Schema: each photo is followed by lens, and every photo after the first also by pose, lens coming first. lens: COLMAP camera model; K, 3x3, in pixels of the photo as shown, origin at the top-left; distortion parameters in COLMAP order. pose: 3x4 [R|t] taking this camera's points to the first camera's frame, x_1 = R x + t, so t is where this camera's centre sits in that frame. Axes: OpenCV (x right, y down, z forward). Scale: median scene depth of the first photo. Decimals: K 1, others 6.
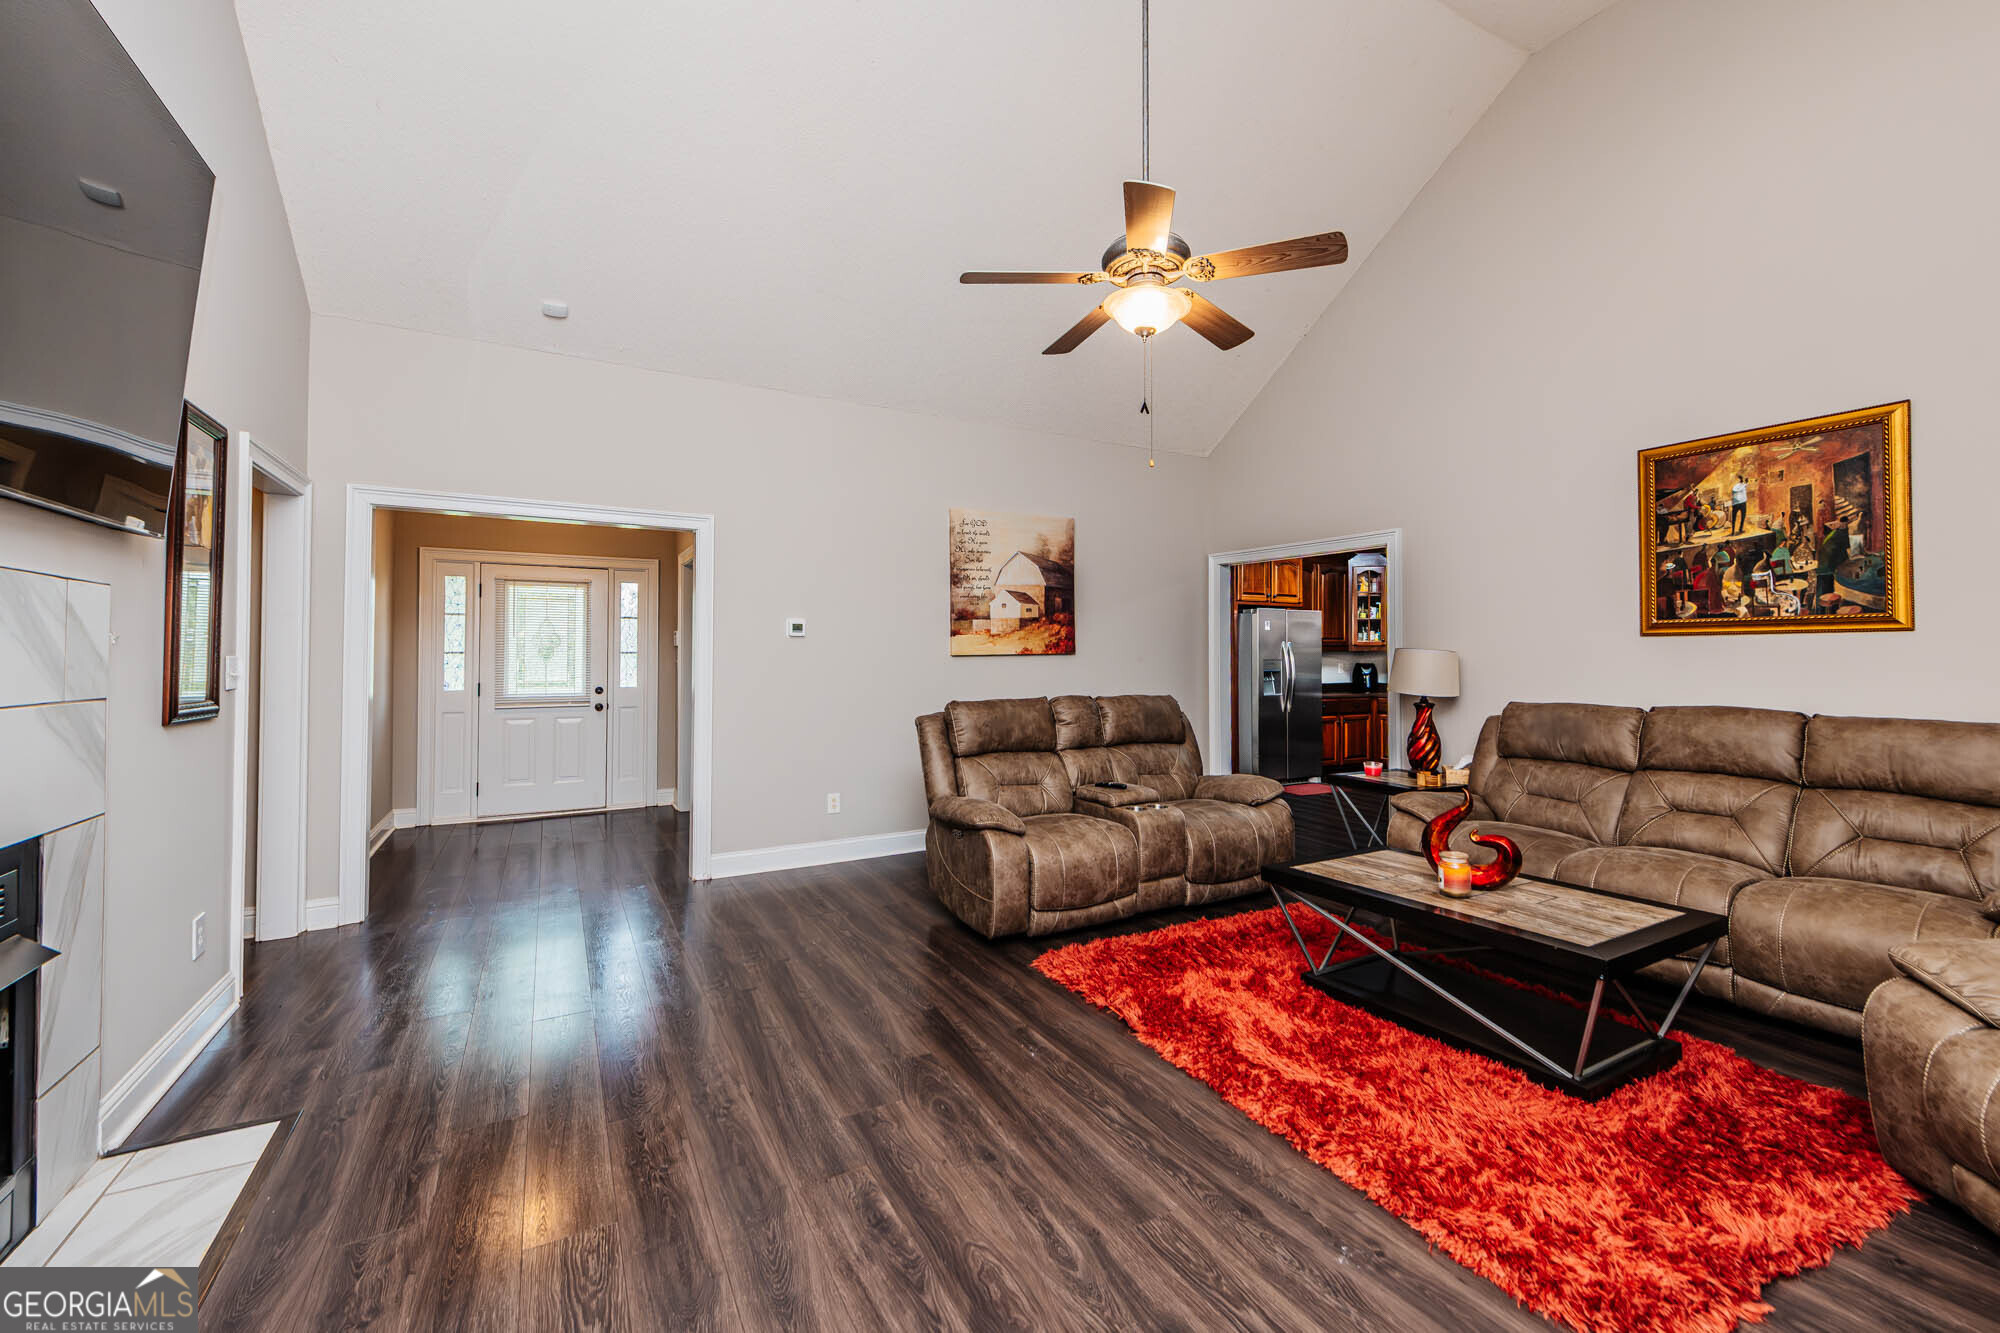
lens RADIAL K [[801.3, 0, 1019.6], [0, 801.3, 643.7], [0, 0, 1]] dist [0.000984, -0.000789]
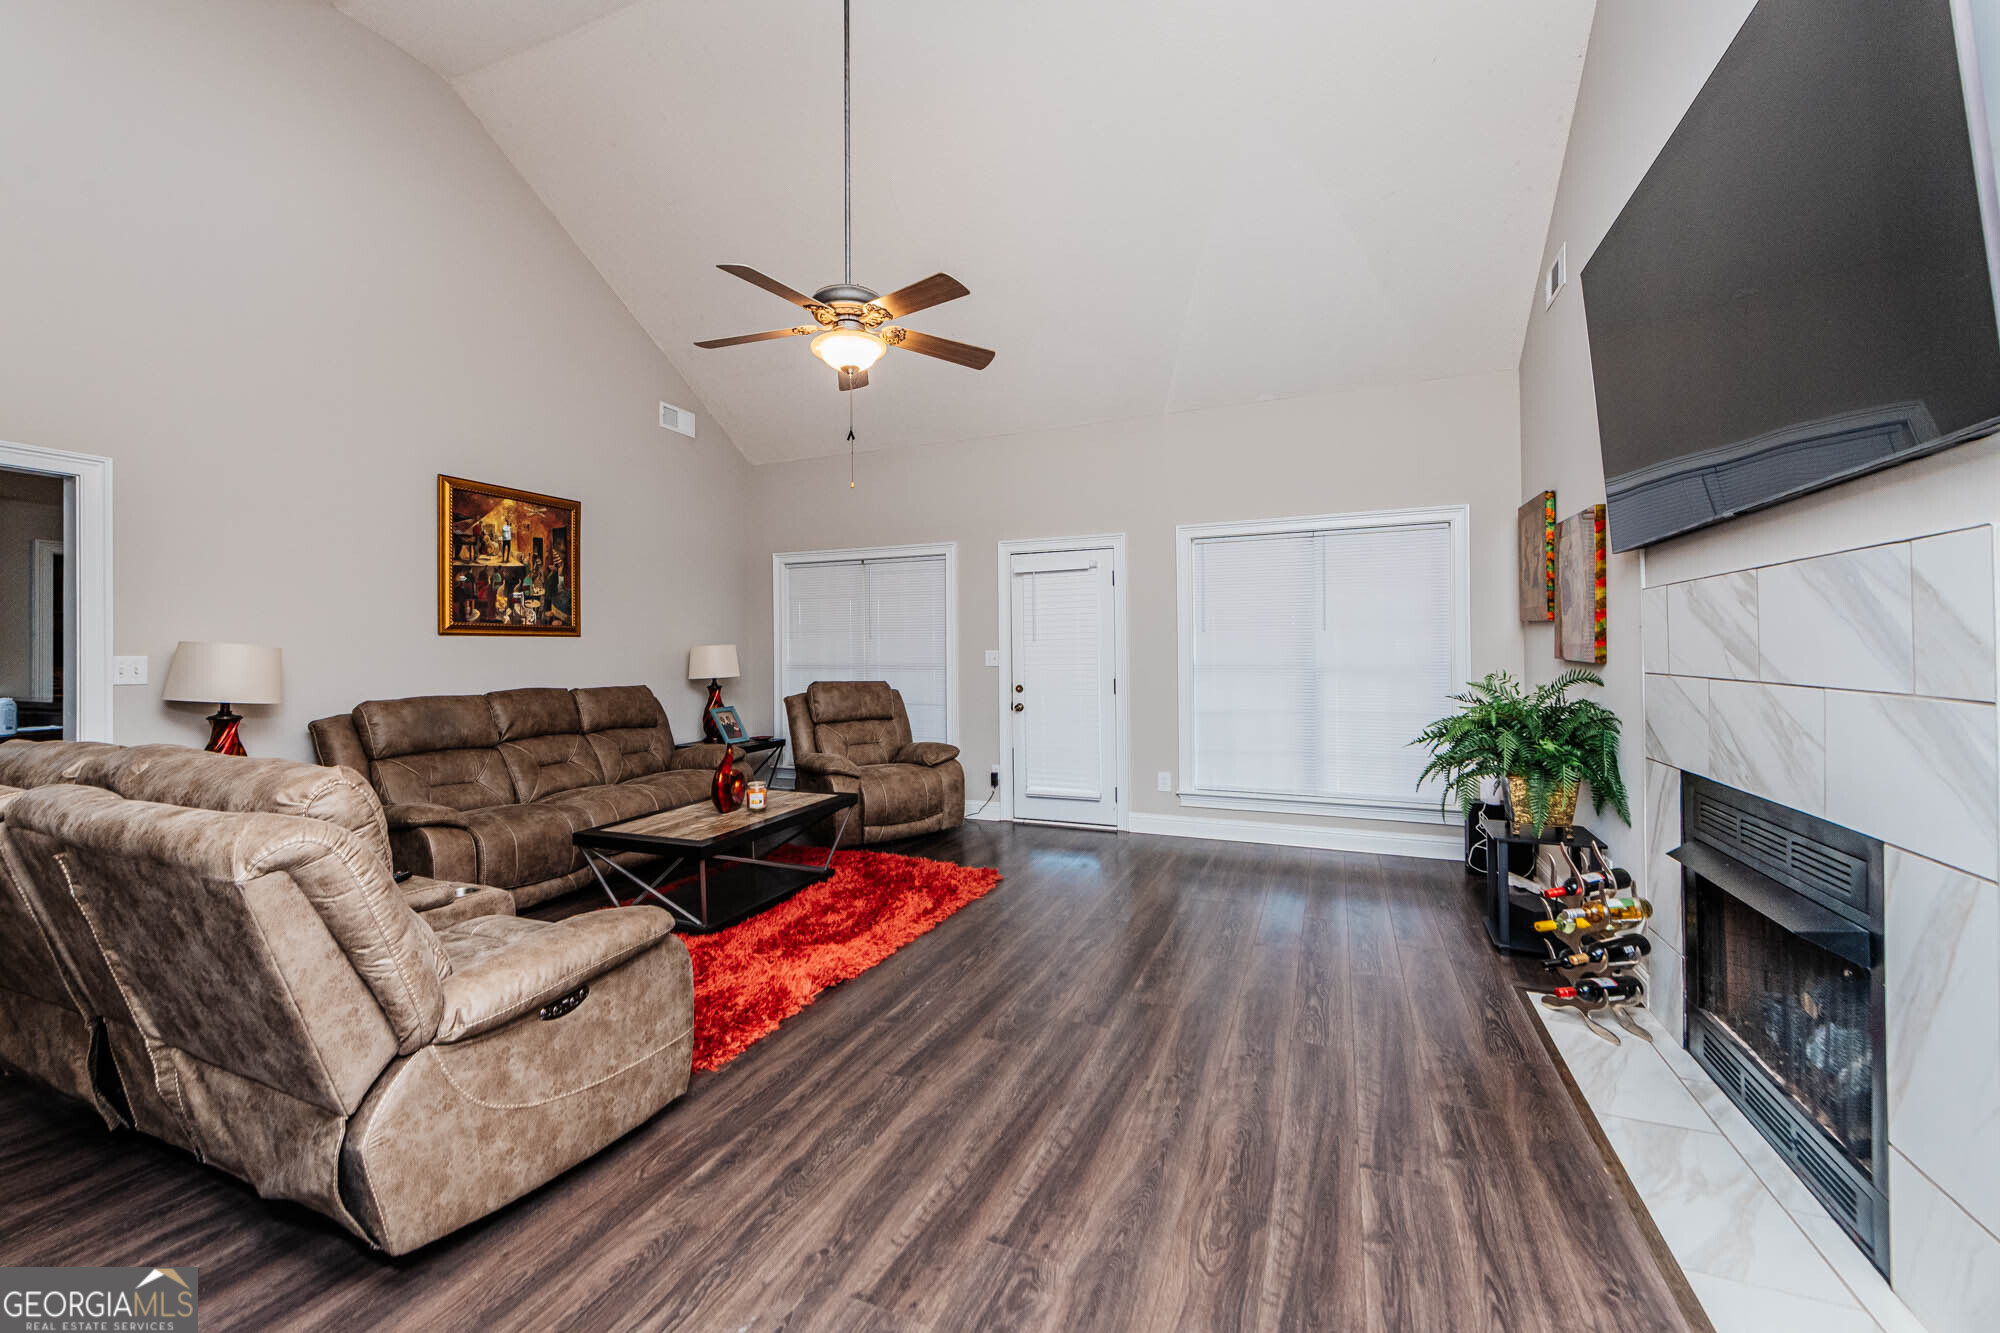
lens RADIAL K [[783.1, 0, 980.3], [0, 783.1, 644.7], [0, 0, 1]] dist [0.000429, -0.000163]
pose [[-0.582634, 0.010578, 0.812666, -0.706624], [-0.005754, 0.999837, -0.017139, 0.022822], [-0.812714, -0.014662, -0.582478, 1.214418]]
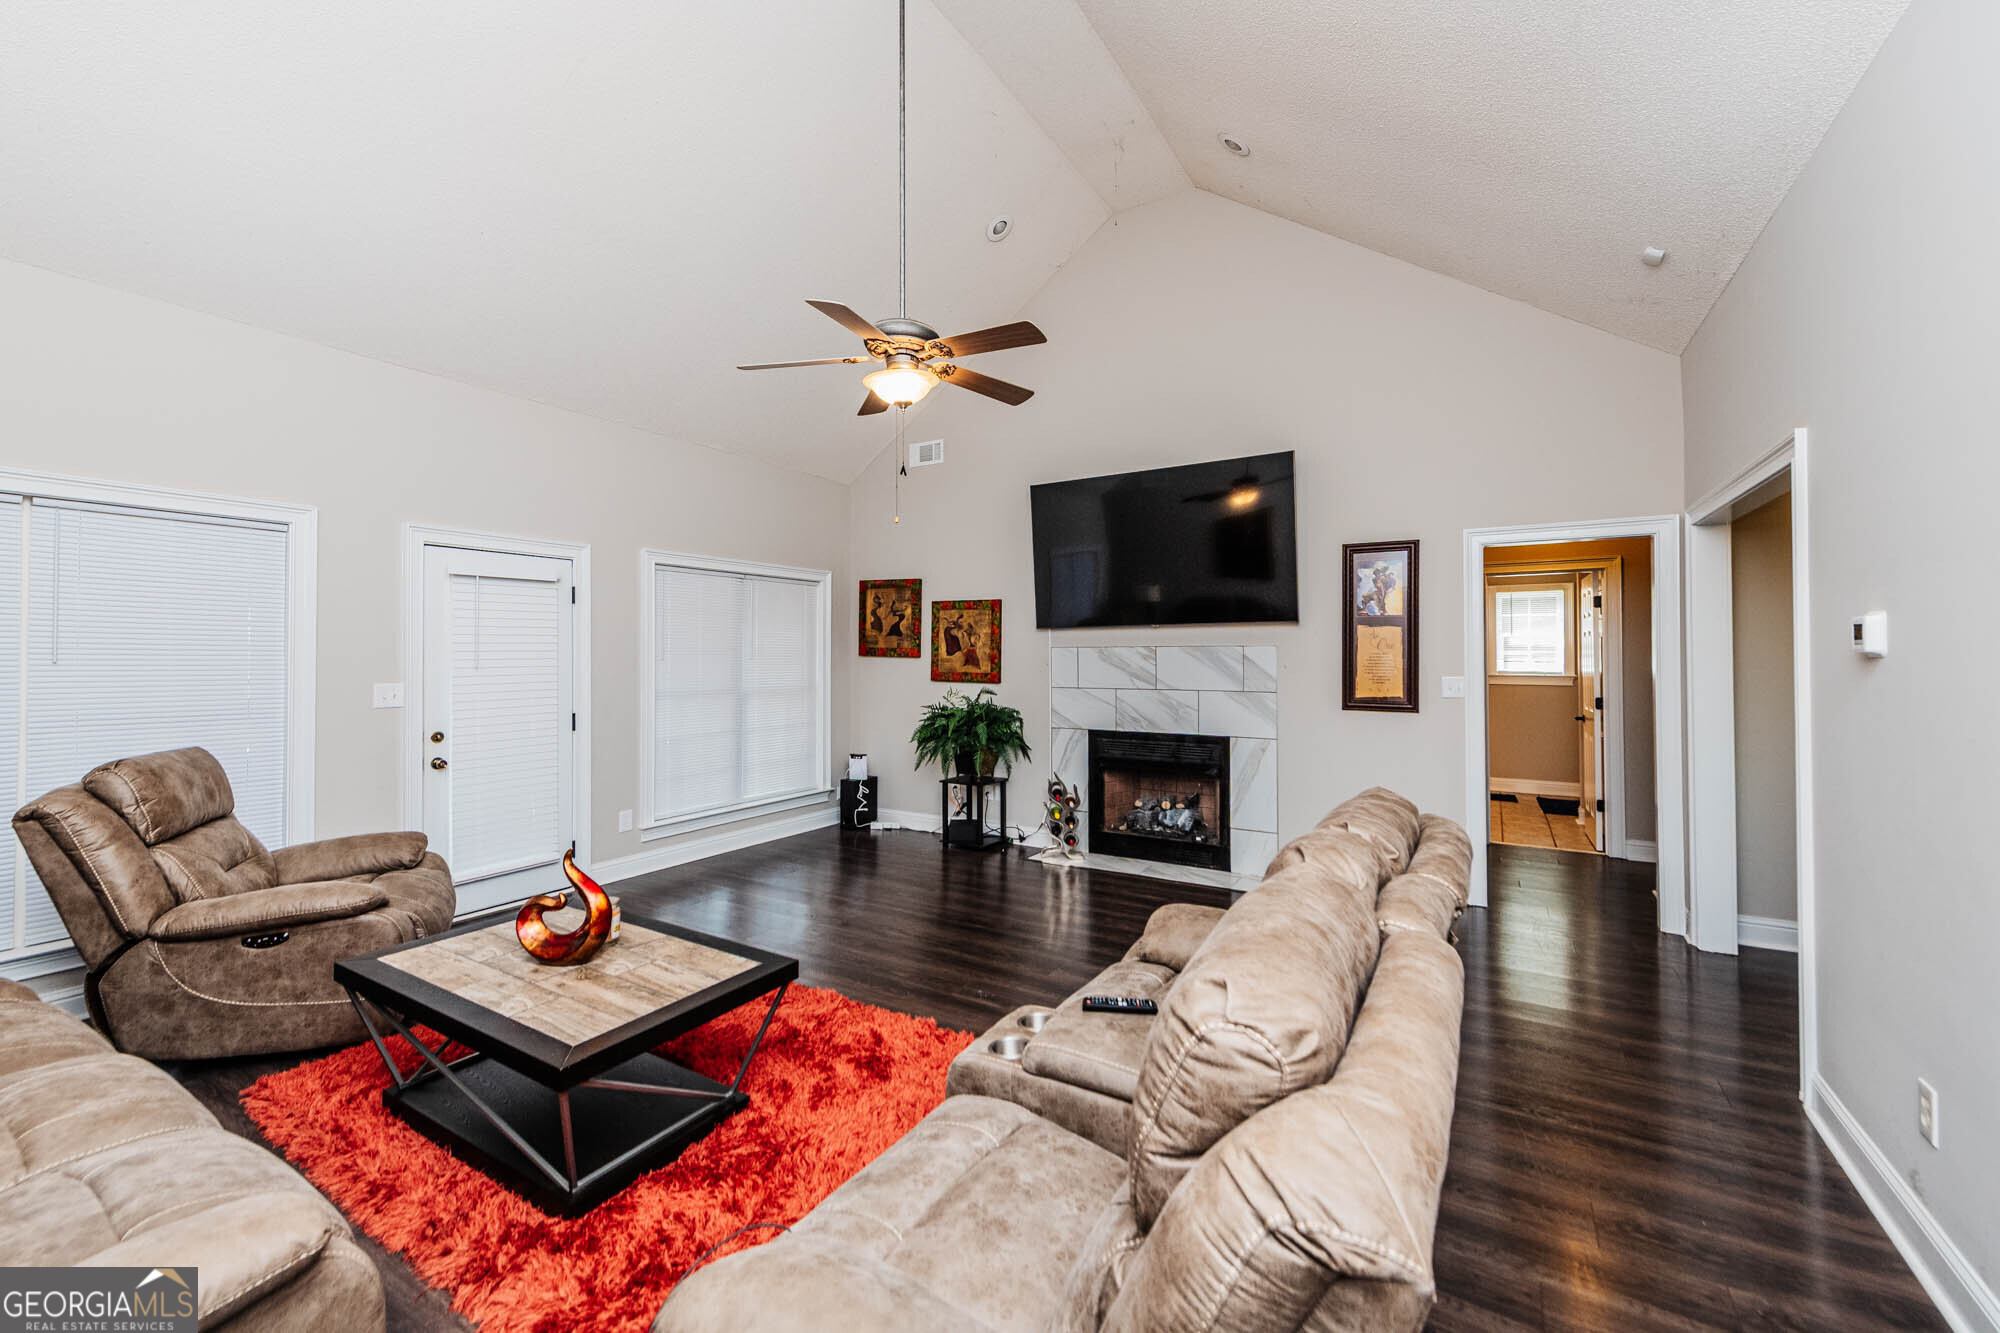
lens RADIAL K [[801.3, 0, 1019.6], [0, 801.3, 643.7], [0, 0, 1]] dist [0.000984, -0.000789]
pose [[-0.873033, -0.006530, -0.487617, 0.456689], [0.008982, 0.999525, -0.029467, -0.010242], [0.487578, -0.030105, -0.872560, 1.668115]]
